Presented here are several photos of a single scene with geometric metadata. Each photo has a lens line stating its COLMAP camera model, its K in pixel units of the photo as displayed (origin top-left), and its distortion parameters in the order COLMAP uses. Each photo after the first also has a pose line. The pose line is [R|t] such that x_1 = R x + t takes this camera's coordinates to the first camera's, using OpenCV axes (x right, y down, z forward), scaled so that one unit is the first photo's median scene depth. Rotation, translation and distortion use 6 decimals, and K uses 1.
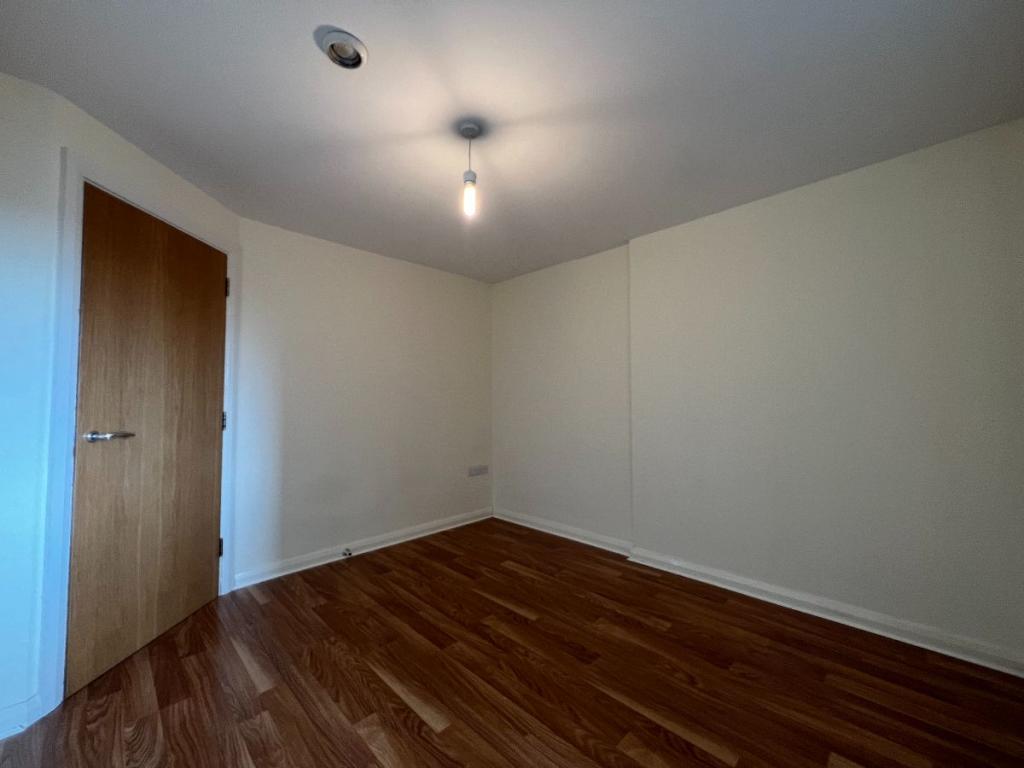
lens RADIAL K [[407.3, 0, 511.6], [0, 407.3, 384.8], [0, 0, 1]] dist [-0.001472, 0.000254]
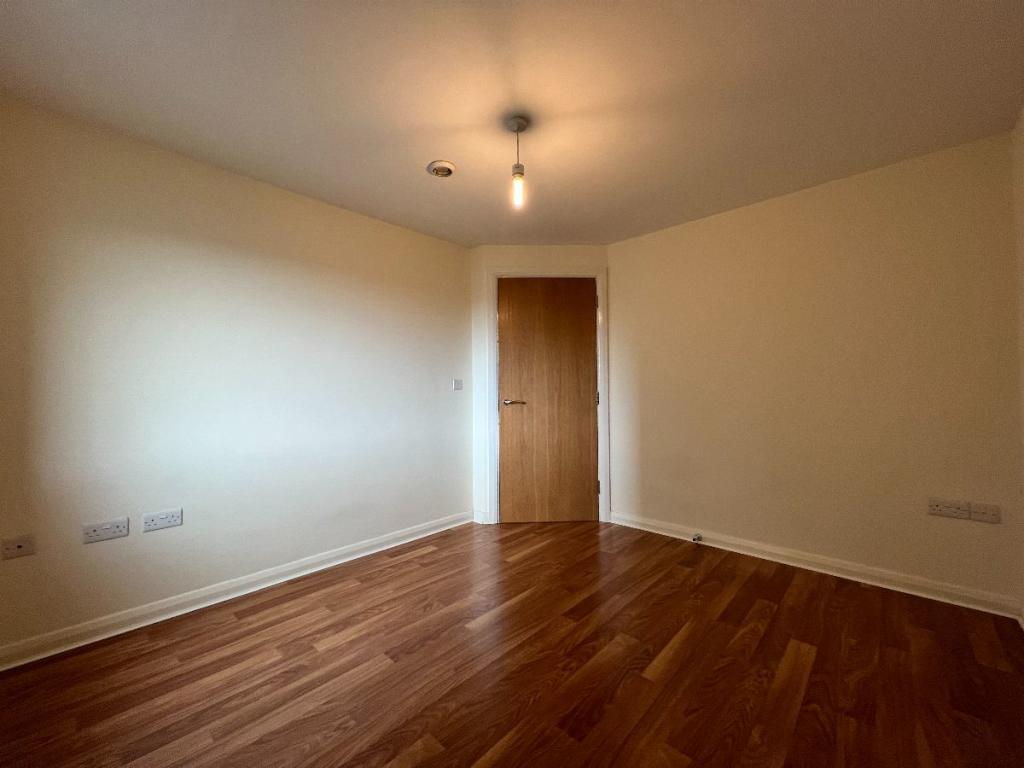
lens RADIAL K [[407.3, 0, 511.6], [0, 407.3, 384.8], [0, 0, 1]] dist [-0.001472, 0.000254]
pose [[0.030193, -0.010412, -0.999490, 0.831988], [0.047270, 0.998842, -0.008977, 0.049978], [0.998426, -0.046975, 0.030651, 0.806153]]
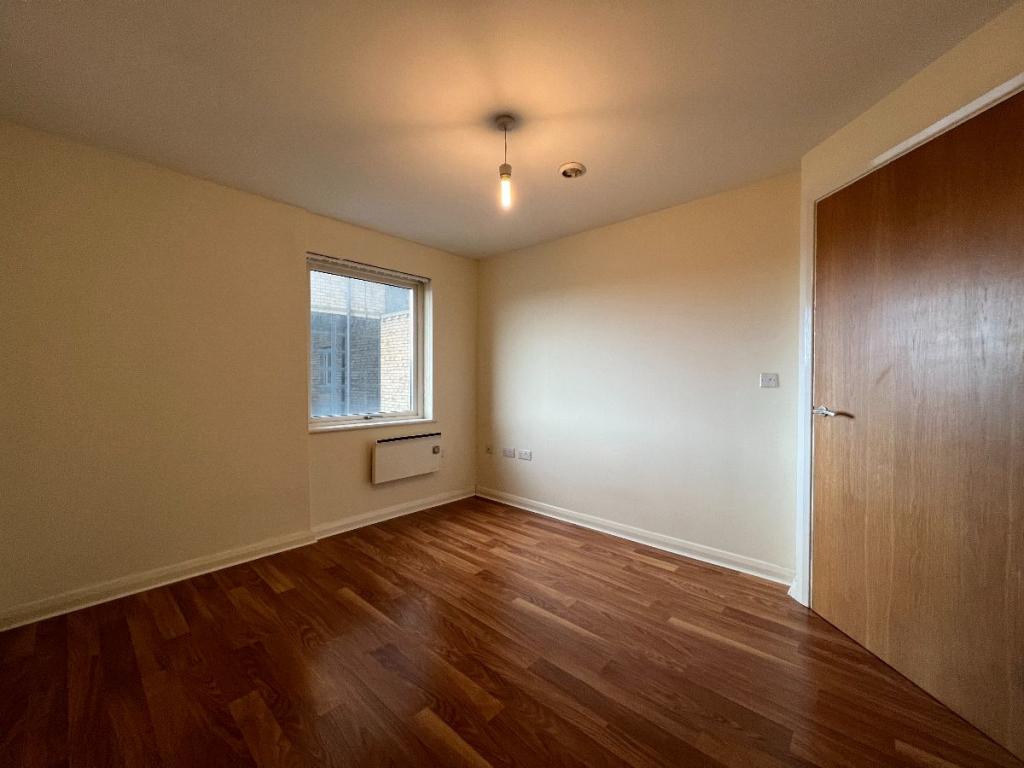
lens RADIAL K [[407.3, 0, 511.6], [0, 407.3, 384.8], [0, 0, 1]] dist [-0.001472, 0.000254]
pose [[-0.999104, 0.000819, -0.042326, -0.062541], [0.001809, 0.999726, -0.023355, 0.062710], [0.042296, -0.023411, -0.998831, 1.781499]]
